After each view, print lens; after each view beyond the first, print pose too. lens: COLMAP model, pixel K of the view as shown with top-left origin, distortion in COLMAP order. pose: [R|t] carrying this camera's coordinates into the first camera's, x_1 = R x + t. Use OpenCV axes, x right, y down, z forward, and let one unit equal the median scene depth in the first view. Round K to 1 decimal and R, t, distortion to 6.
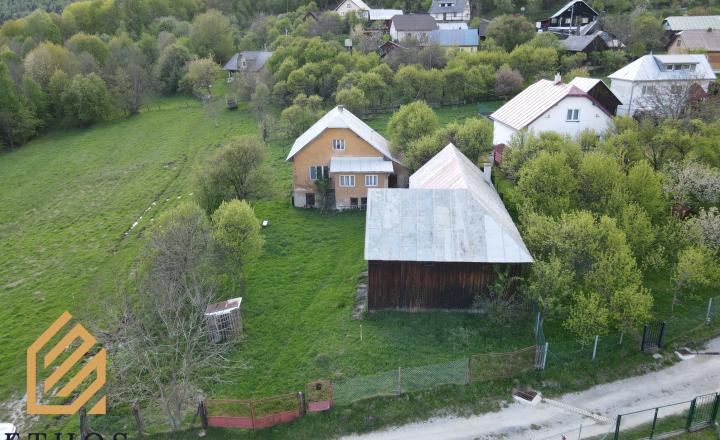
lens RADIAL K [[531.0, 0, 357.1], [0, 531.0, 217.6], [0, 0, 1]] dist [-0.004326, 0.029670]
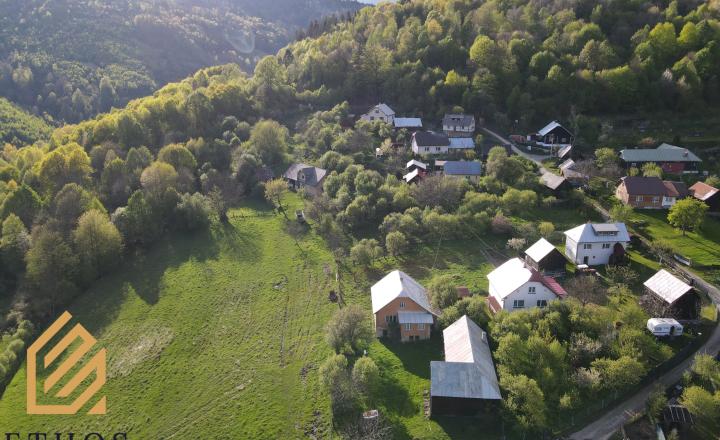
lens RADIAL K [[531.0, 0, 357.1], [0, 531.0, 217.6], [0, 0, 1]] dist [-0.004326, 0.029670]
pose [[0.999931, 0.007440, -0.009093, -0.366783], [-0.007816, 0.999086, -0.042028, -0.747542], [0.008772, 0.042096, 0.999075, -1.722135]]
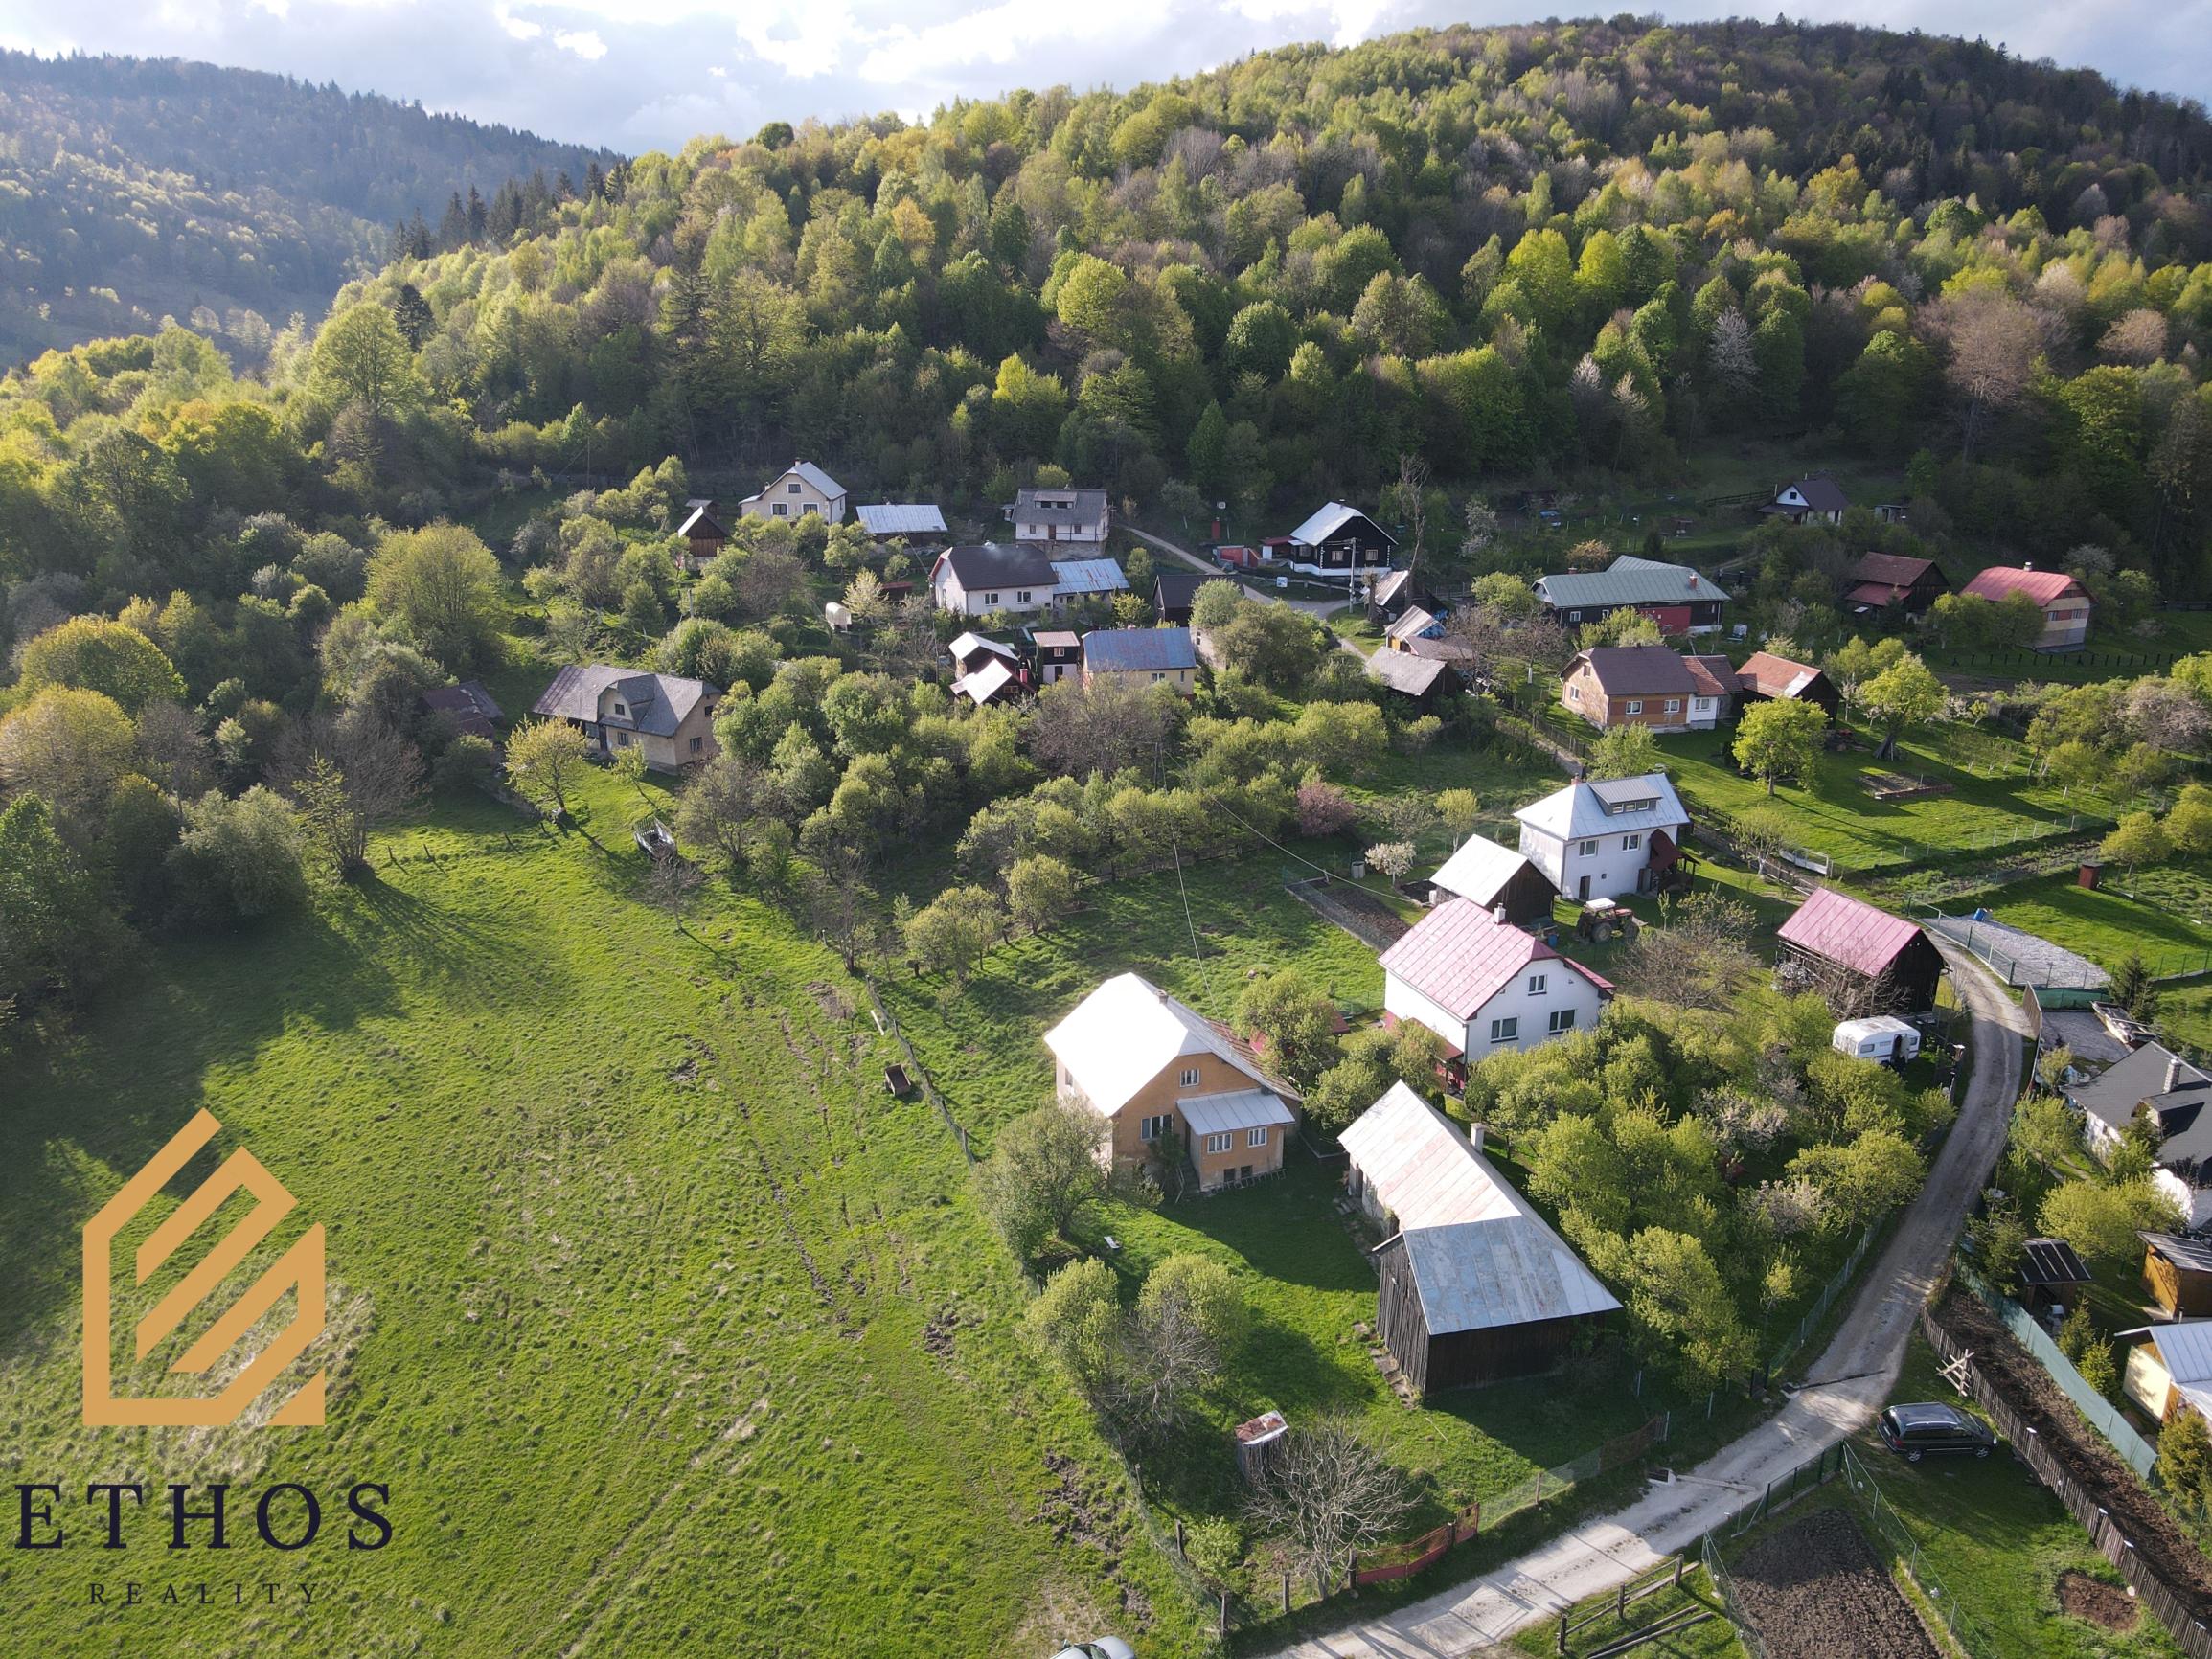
lens RADIAL K [[1631.3, 0, 1097.1], [0, 1631.3, 822.1], [0, 0, 1]] dist [-0.003517, 0.028611]
pose [[0.951127, -0.077926, 0.298805, -1.346070], [0.089453, 0.995675, -0.025074, -0.795722], [-0.295559, 0.050578, 0.953985, -1.437649]]
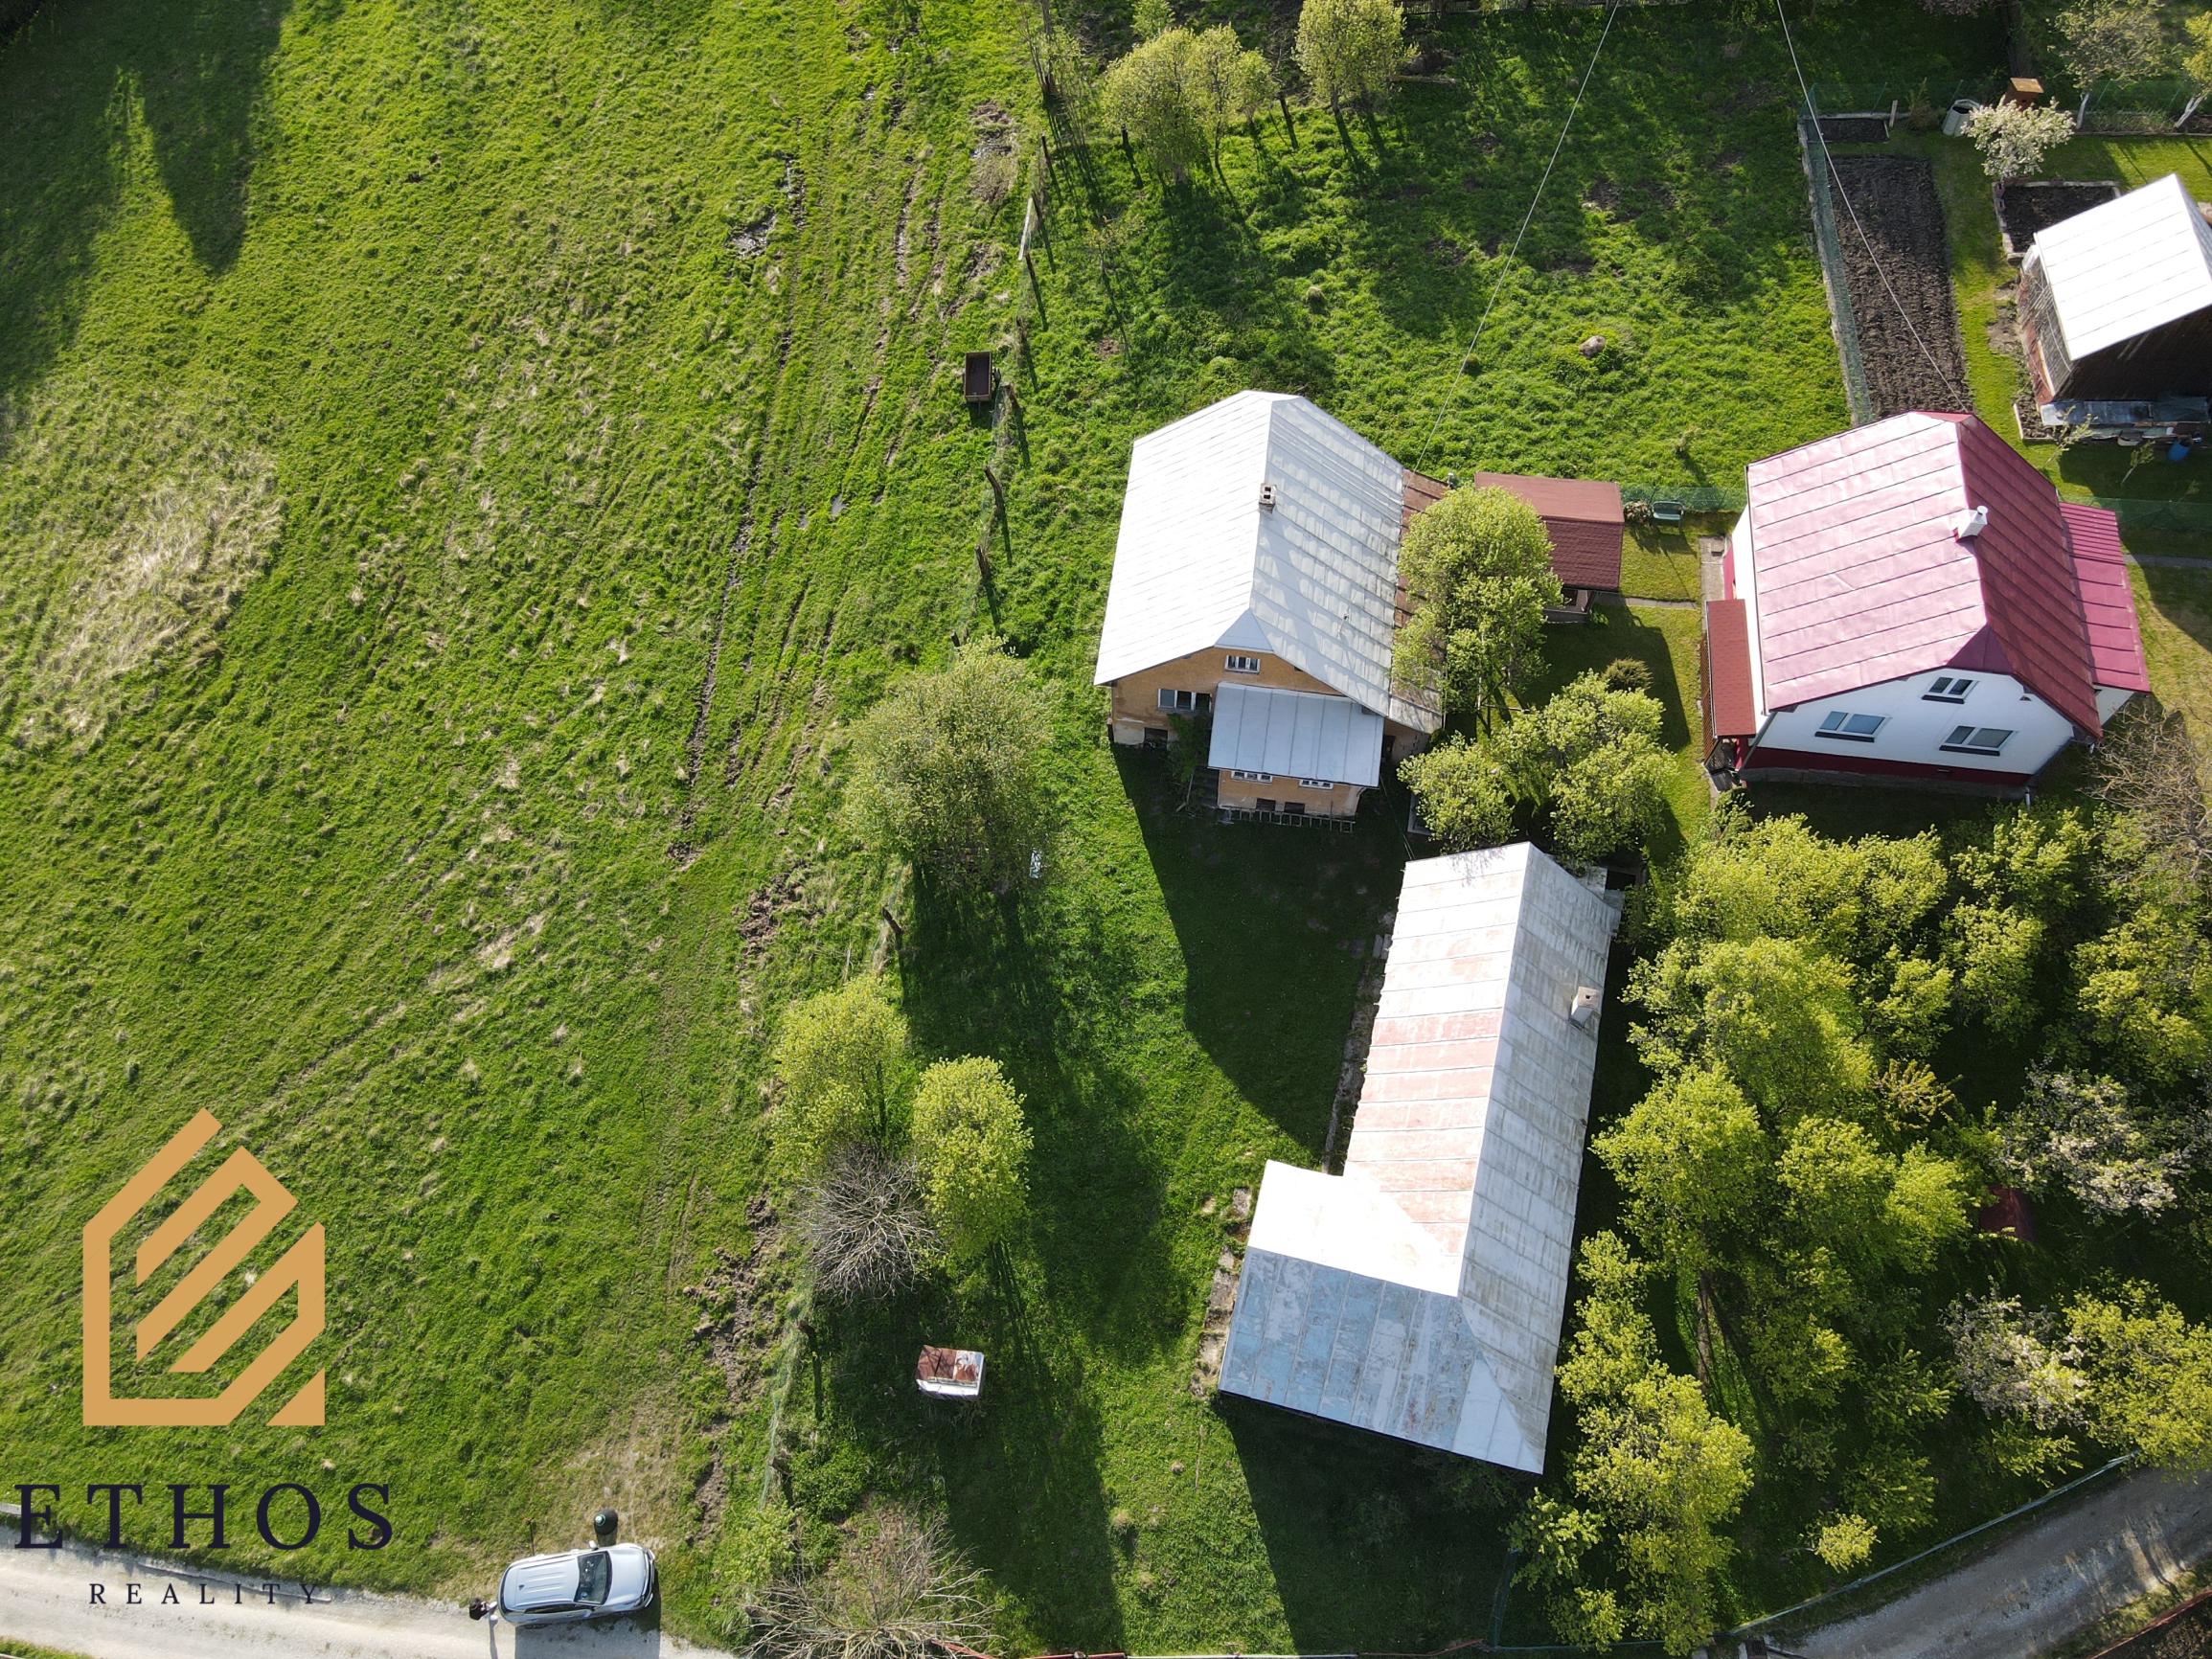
lens RADIAL K [[1631.3, 0, 1097.1], [0, 1631.3, 822.1], [0, 0, 1]] dist [-0.003517, 0.028611]
pose [[0.987164, 0.135191, -0.085028, -0.049870], [-0.041181, 0.729864, 0.682351, -1.688815], [0.154307, -0.670091, 0.726063, 0.241225]]
